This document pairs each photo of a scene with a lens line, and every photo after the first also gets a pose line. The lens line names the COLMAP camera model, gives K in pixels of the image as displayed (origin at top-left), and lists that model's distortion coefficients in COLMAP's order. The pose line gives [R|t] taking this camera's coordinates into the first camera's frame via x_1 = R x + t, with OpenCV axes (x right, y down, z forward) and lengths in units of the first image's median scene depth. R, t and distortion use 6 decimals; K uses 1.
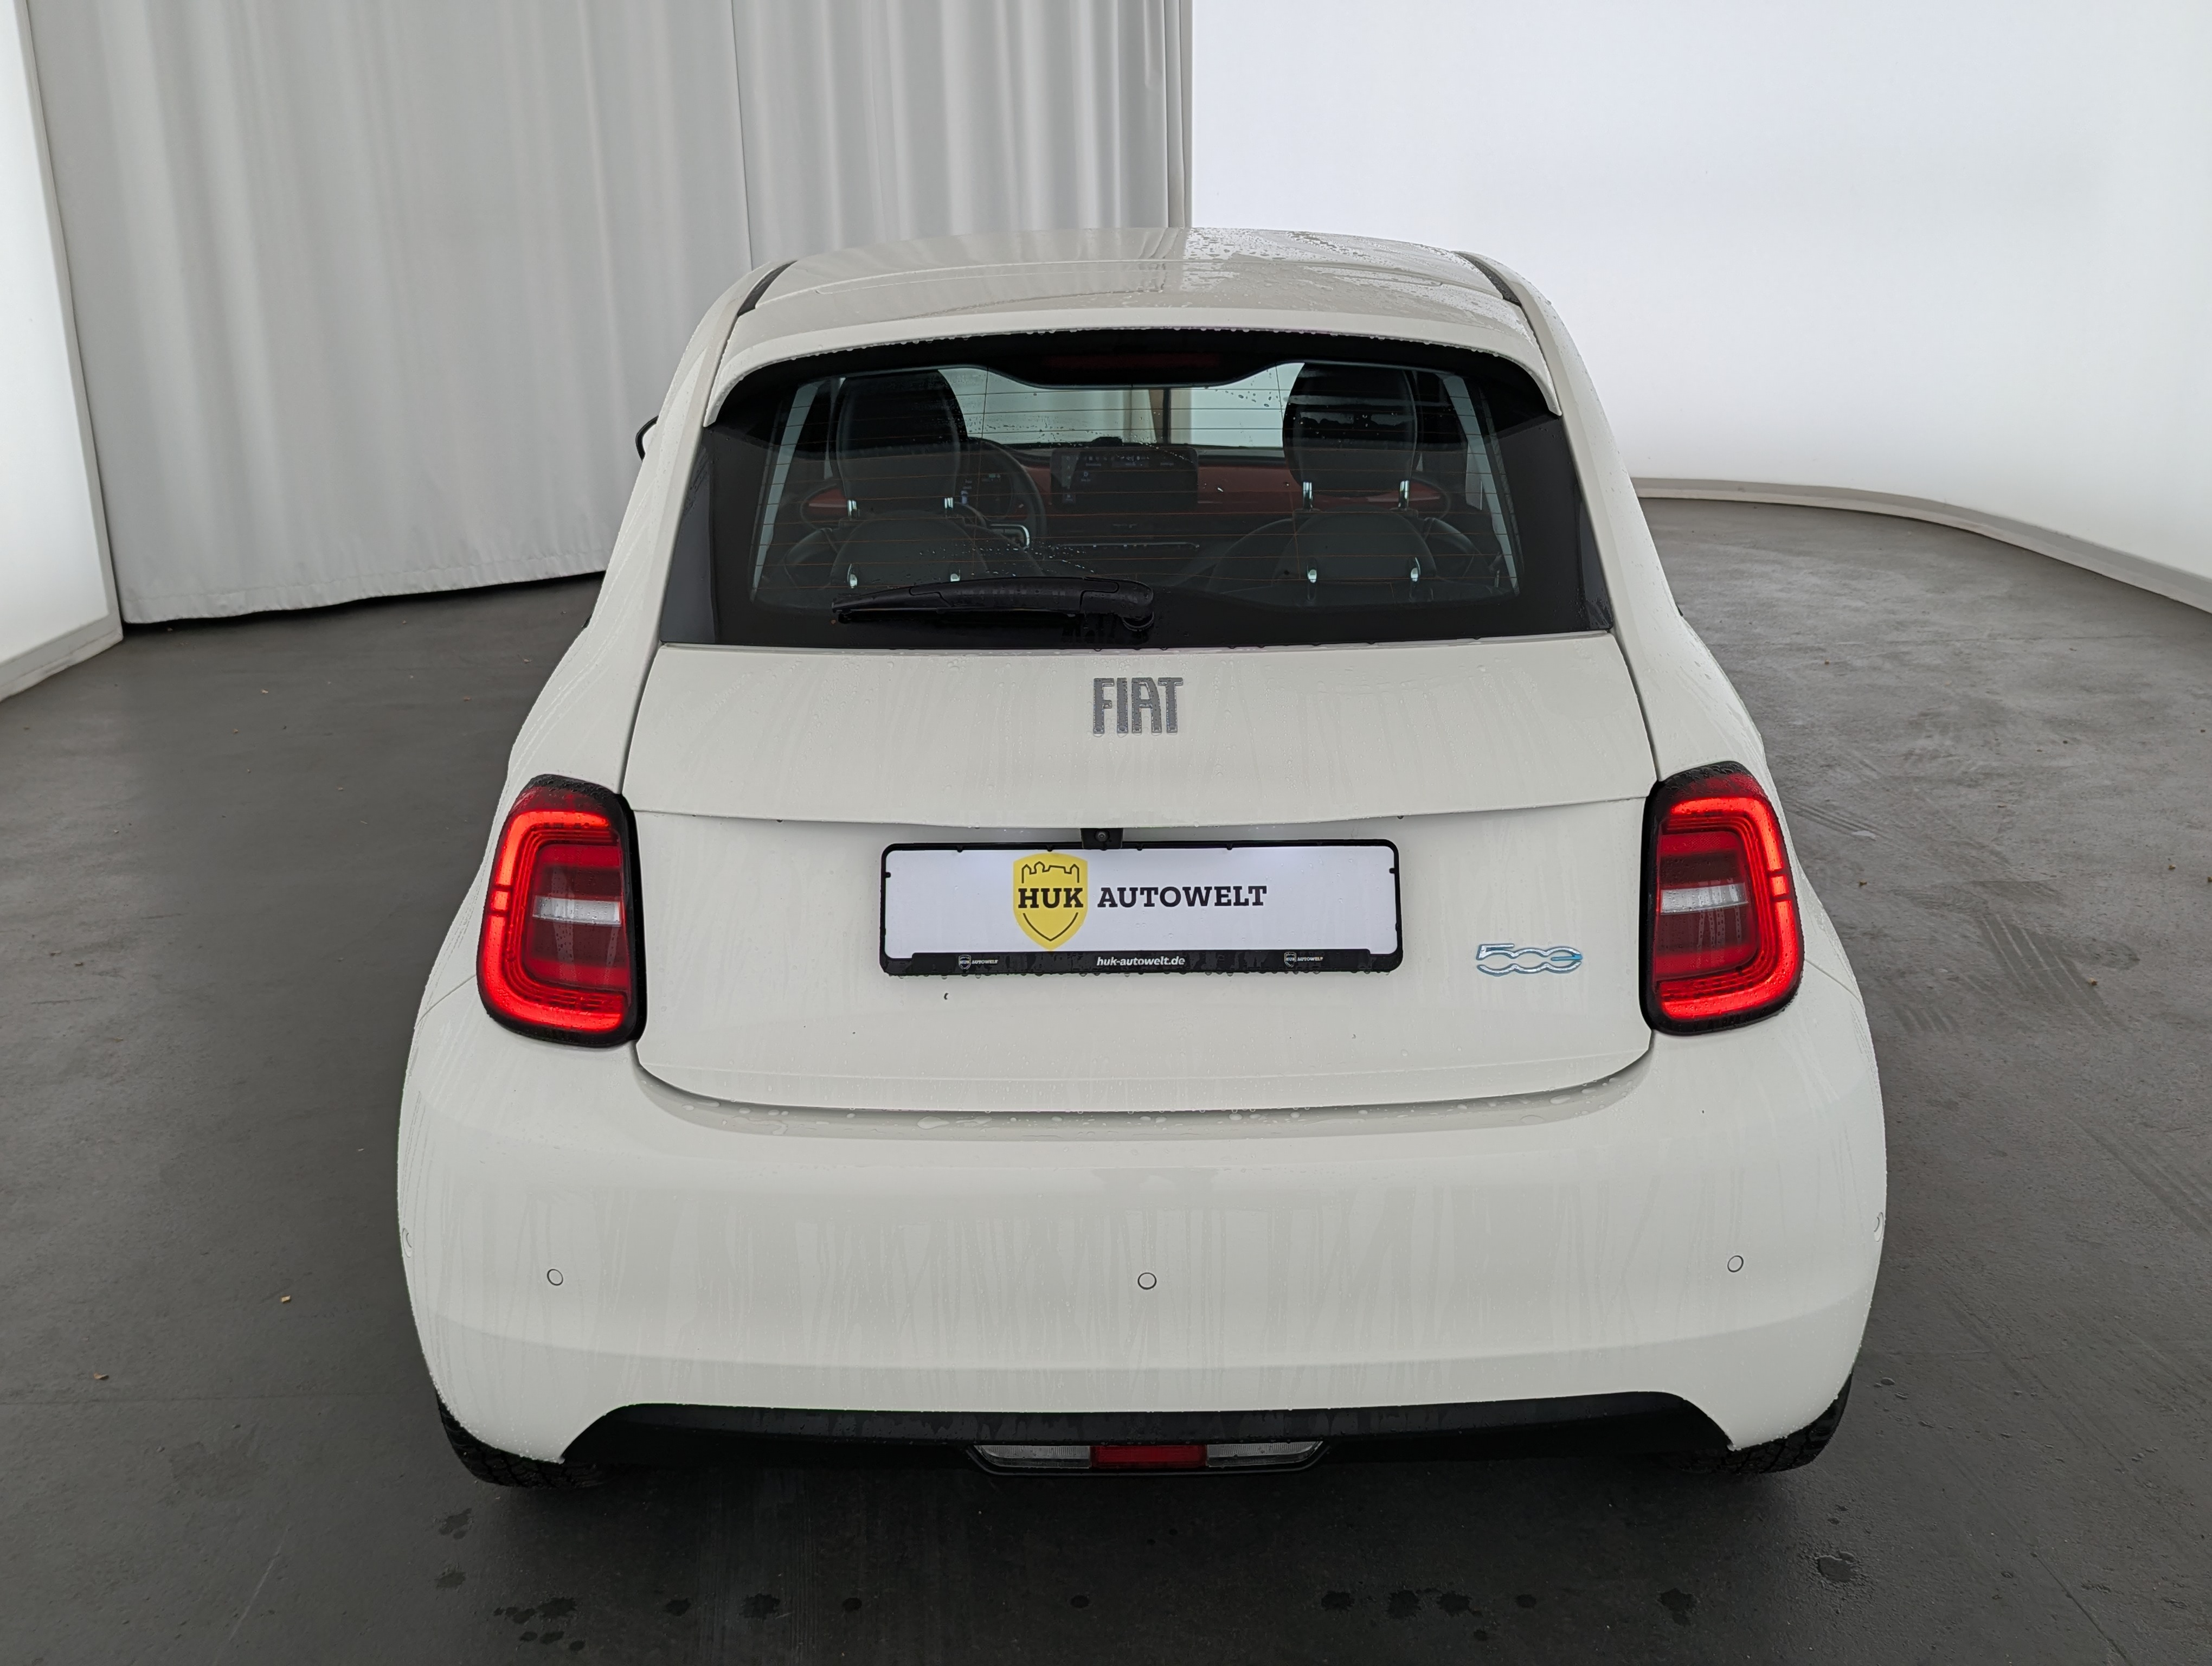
lens RADIAL K [[2001.1, 0, 1106.0], [0, 2001.1, 833.0], [0, 0, 1]] dist [0.034680, -0.009869]
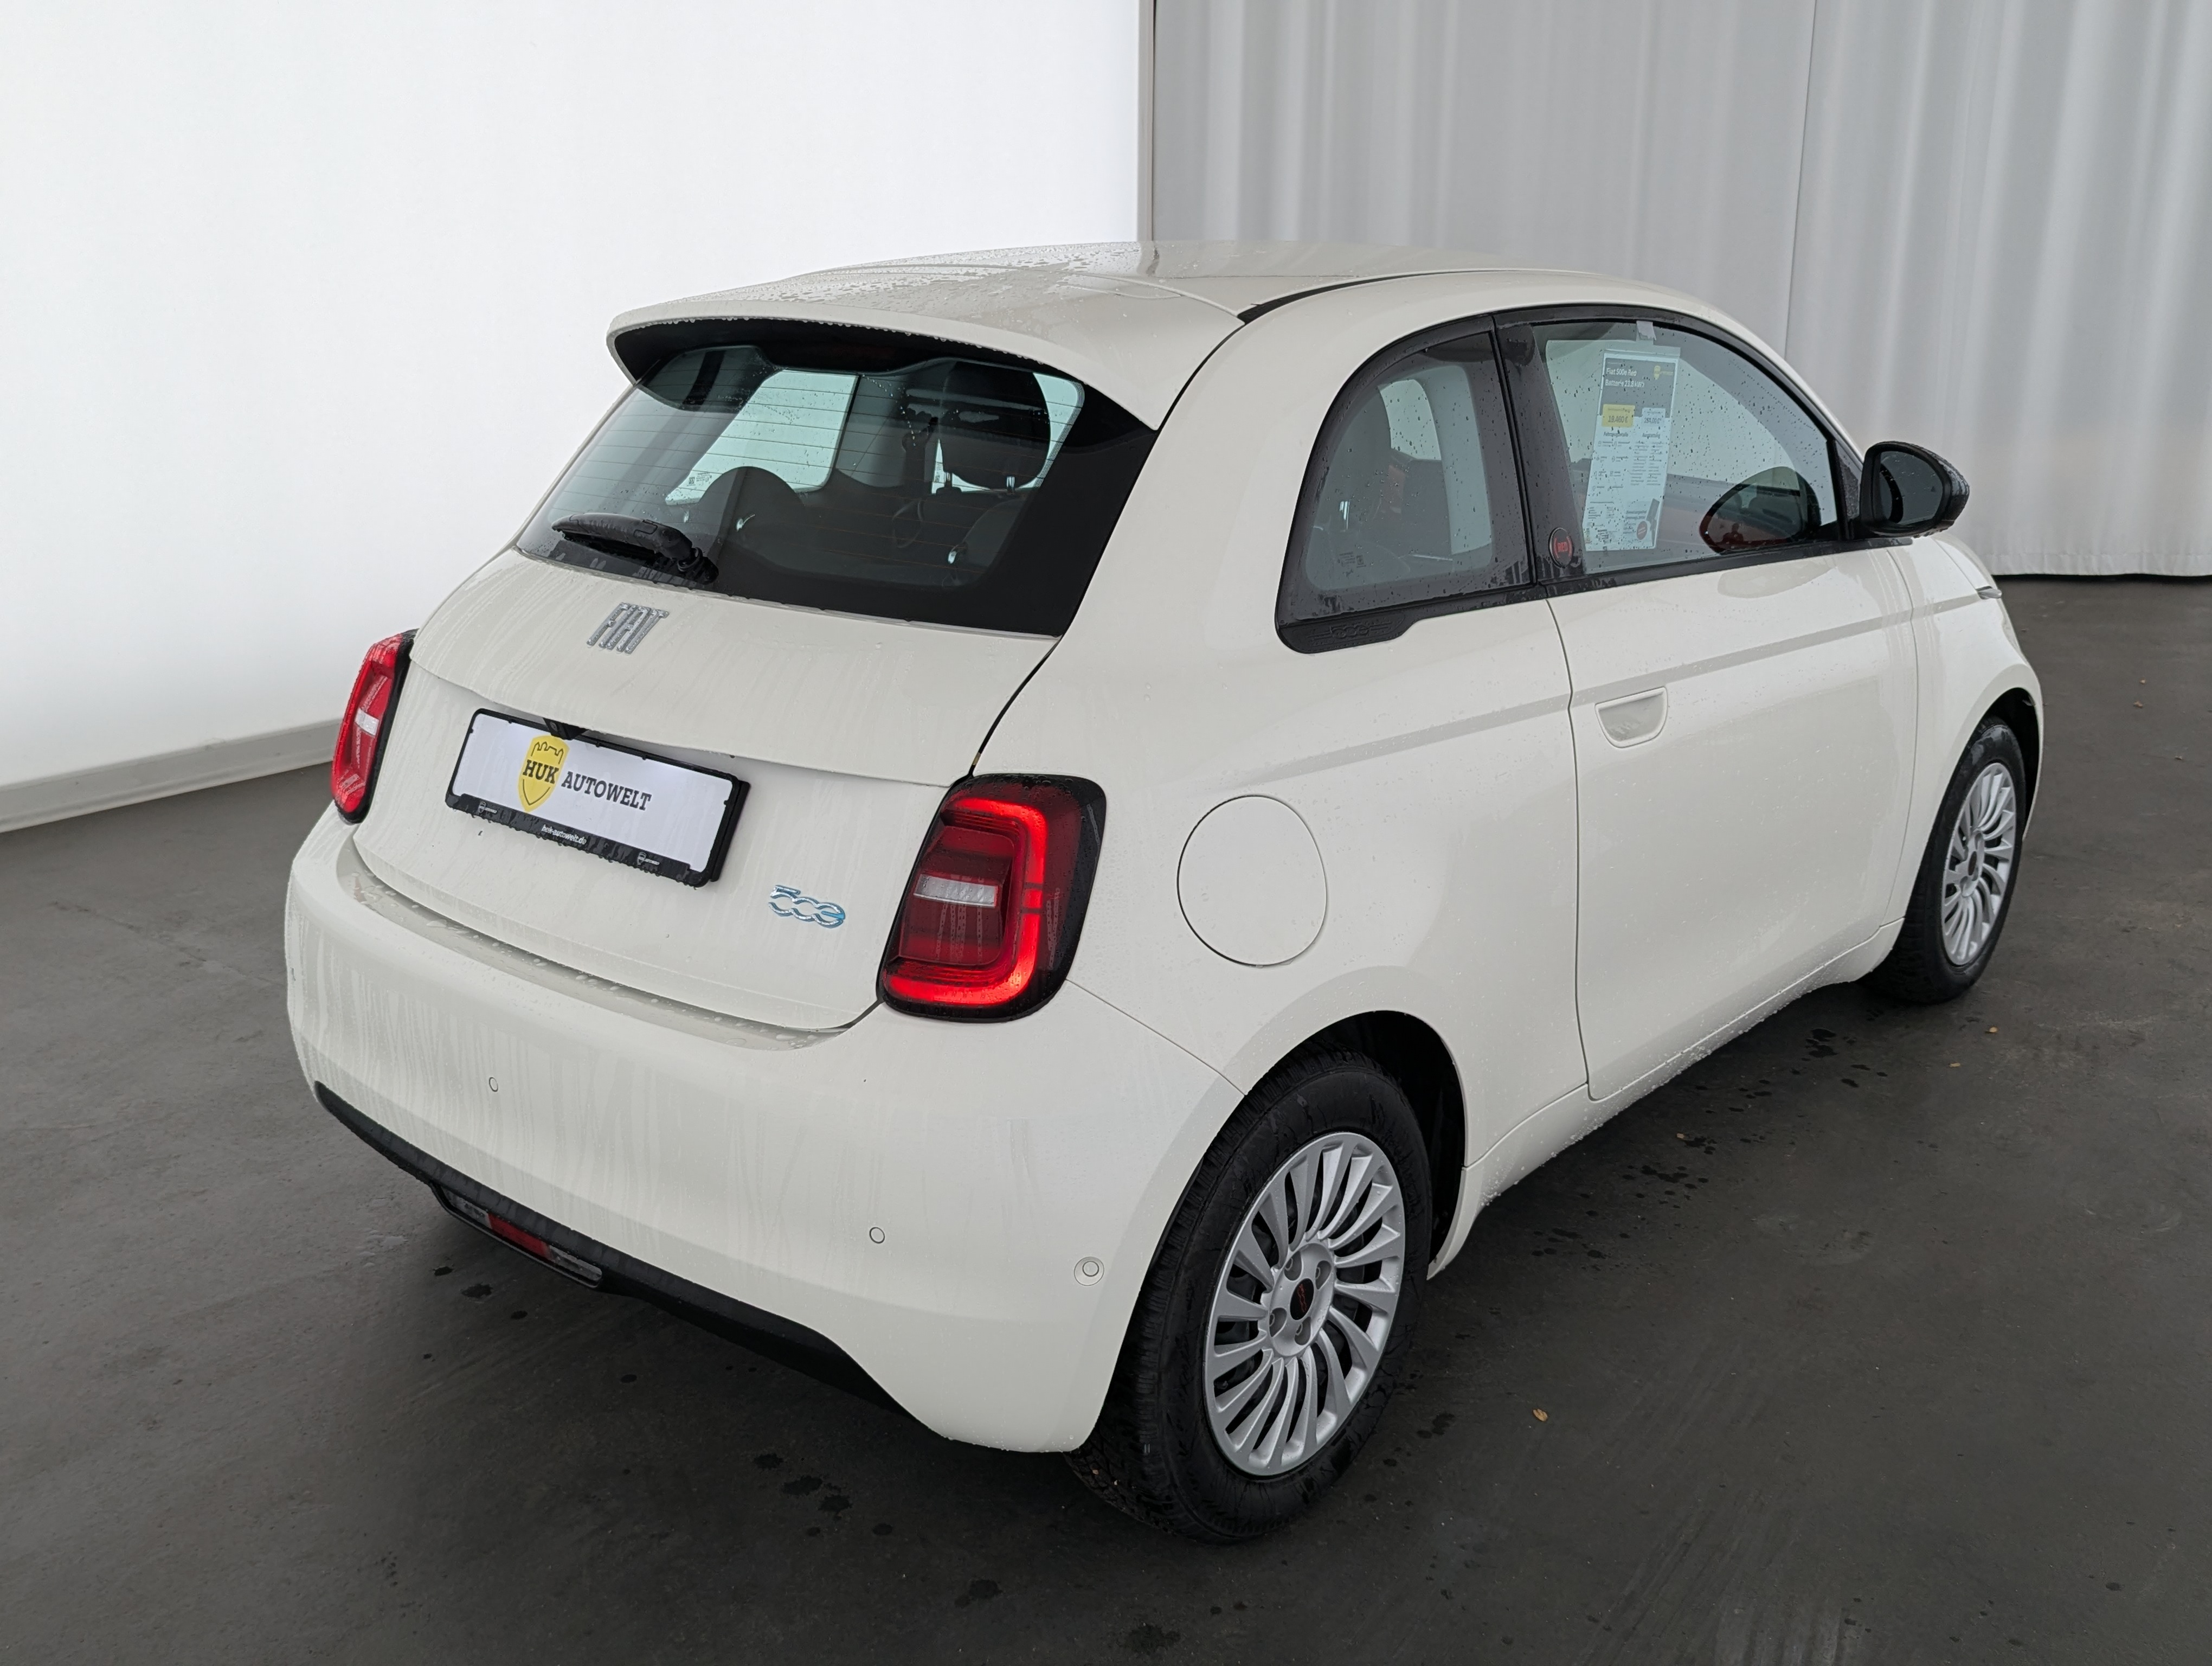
lens RADIAL K [[2001.1, 0, 1106.0], [0, 2001.1, 833.0], [0, 0, 1]] dist [0.034680, -0.009869]
pose [[0.764377, 0.198328, -0.613509, 1.001513], [-0.200469, 0.977460, 0.066214, -0.082187], [0.612813, 0.072377, 0.786907, 0.240869]]
